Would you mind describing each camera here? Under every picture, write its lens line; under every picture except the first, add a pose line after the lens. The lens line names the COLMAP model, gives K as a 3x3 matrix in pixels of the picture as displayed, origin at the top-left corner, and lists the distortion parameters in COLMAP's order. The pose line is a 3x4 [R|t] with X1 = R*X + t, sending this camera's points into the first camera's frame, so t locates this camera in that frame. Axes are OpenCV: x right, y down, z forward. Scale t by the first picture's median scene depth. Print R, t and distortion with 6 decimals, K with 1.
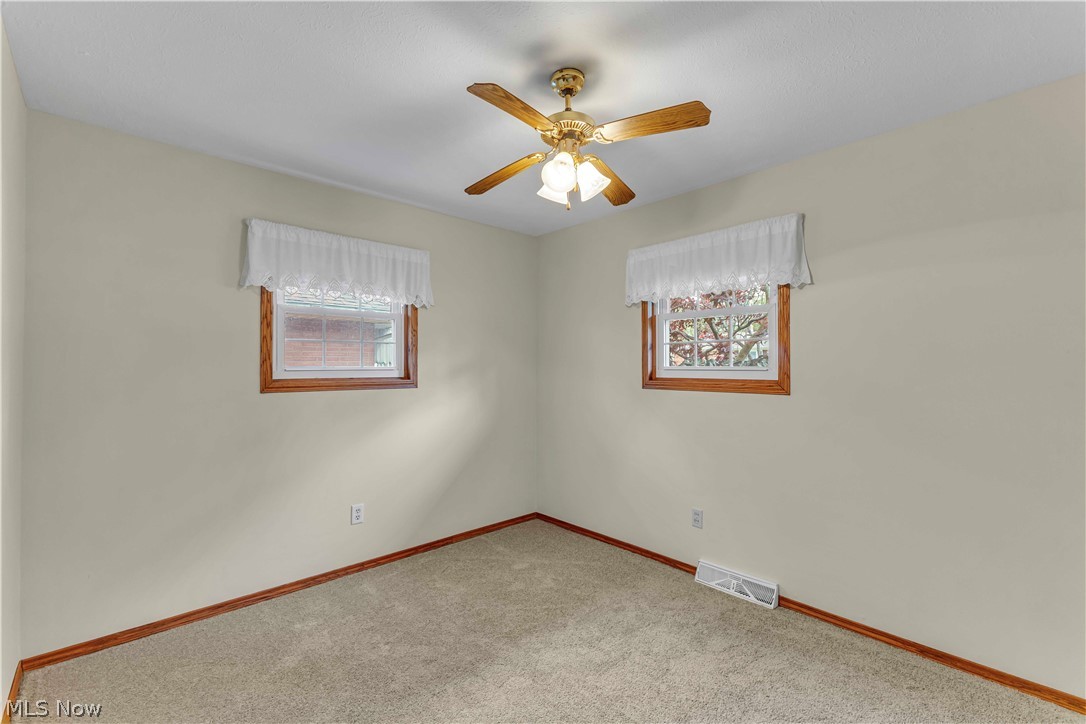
lens RADIAL K [[471.6, 0, 541.5], [0, 471.6, 367.5], [0, 0, 1]] dist [0.005043, -0.000419]
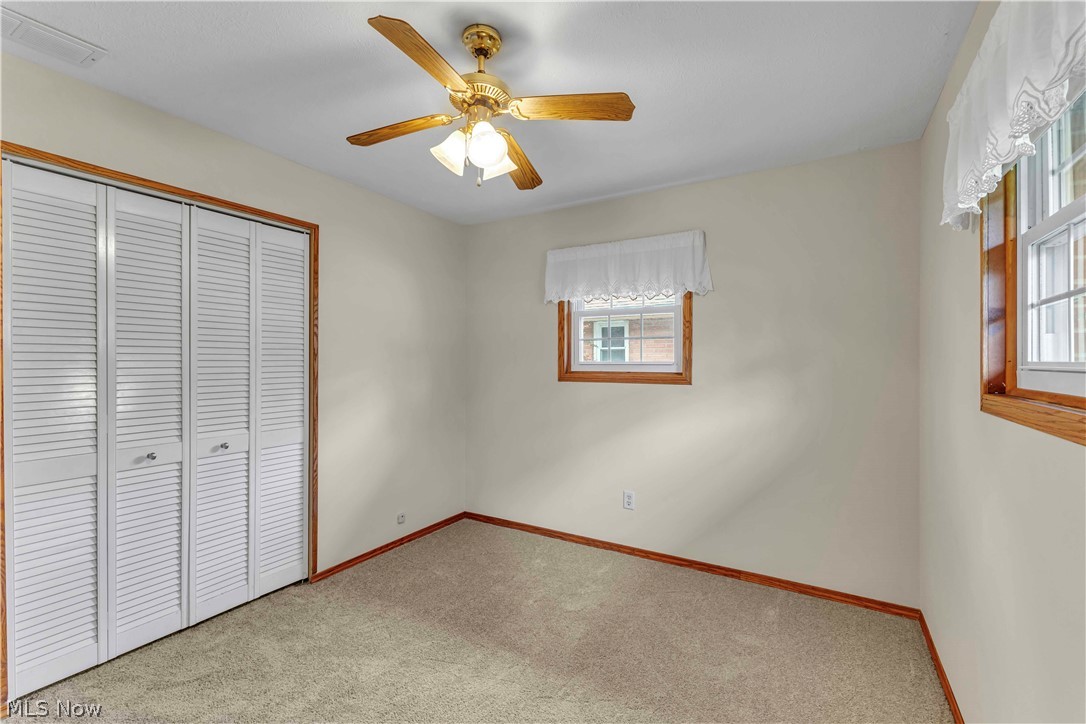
lens RADIAL K [[471.6, 0, 541.5], [0, 471.6, 367.5], [0, 0, 1]] dist [0.005043, -0.000419]
pose [[0.270361, 0.013077, -0.962670, 0.570854], [-0.005292, 0.999913, 0.012096, 0.000409], [0.962745, 0.001825, 0.270406, 0.519751]]
